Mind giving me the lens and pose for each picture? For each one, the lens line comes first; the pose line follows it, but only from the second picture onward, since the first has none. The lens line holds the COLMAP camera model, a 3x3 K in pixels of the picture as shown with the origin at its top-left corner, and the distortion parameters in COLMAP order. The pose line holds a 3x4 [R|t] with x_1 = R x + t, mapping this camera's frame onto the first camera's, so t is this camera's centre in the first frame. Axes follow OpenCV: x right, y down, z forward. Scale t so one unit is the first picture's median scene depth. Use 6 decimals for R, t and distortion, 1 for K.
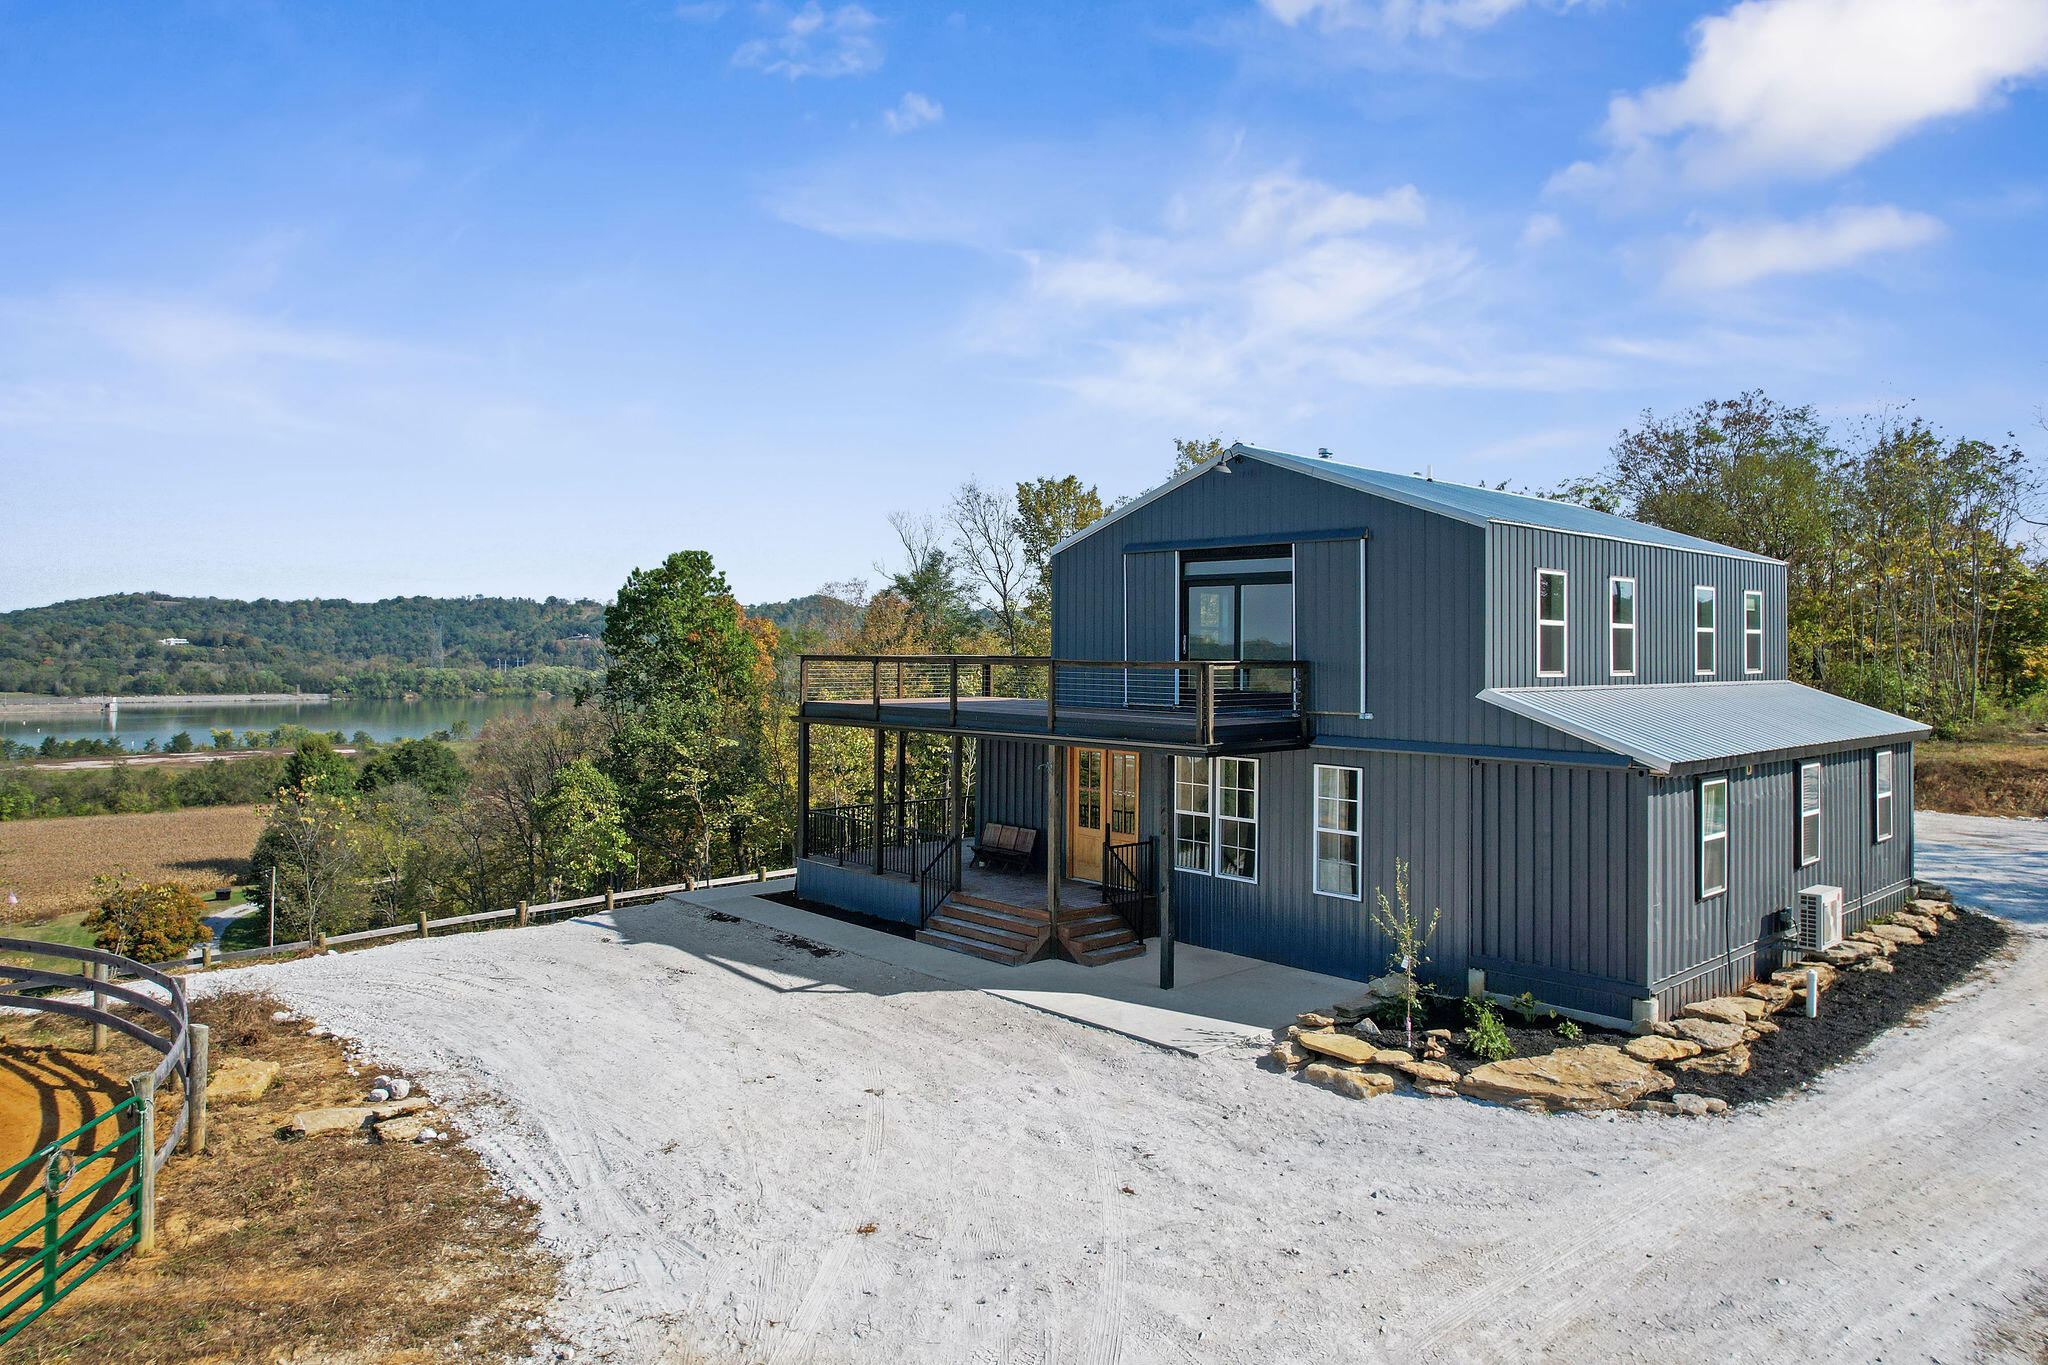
lens RADIAL K [[1293.9, 0, 1021.2], [0, 1293.9, 675.1], [0, 0, 1]] dist [-0.029137, 0.012547]
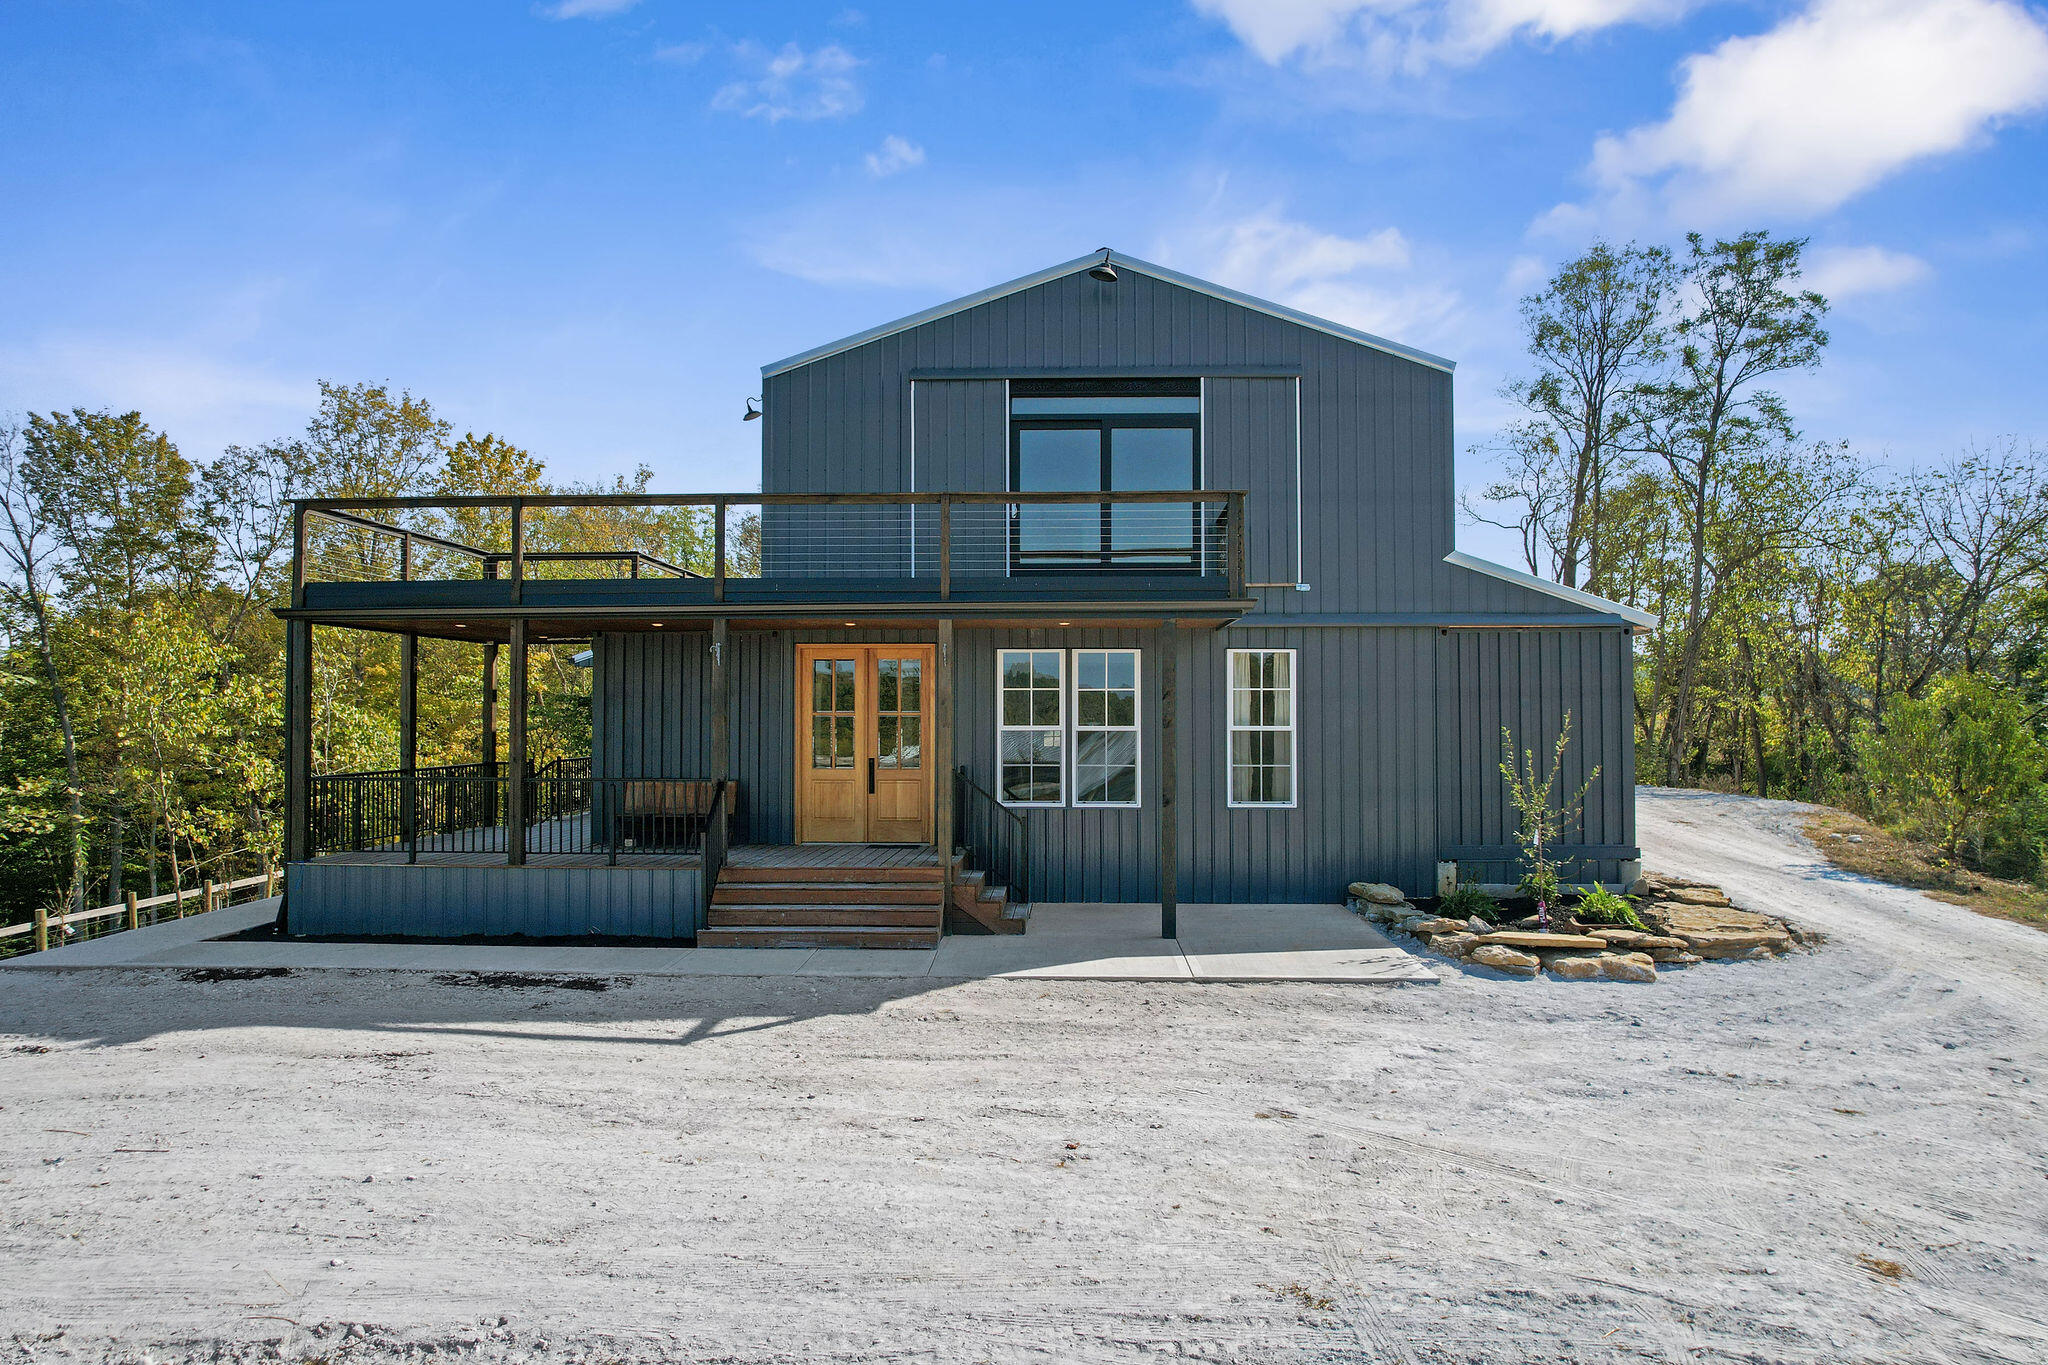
lens RADIAL K [[1293.9, 0, 1023.3], [0, 1293.9, 694.2], [0, 0, 1]] dist [-0.029137, 0.012547]
pose [[0.702919, 0.006770, 0.711238, -0.444030], [0.015938, 0.999554, -0.025267, 0.115281], [-0.711091, 0.029096, 0.702498, 0.510731]]
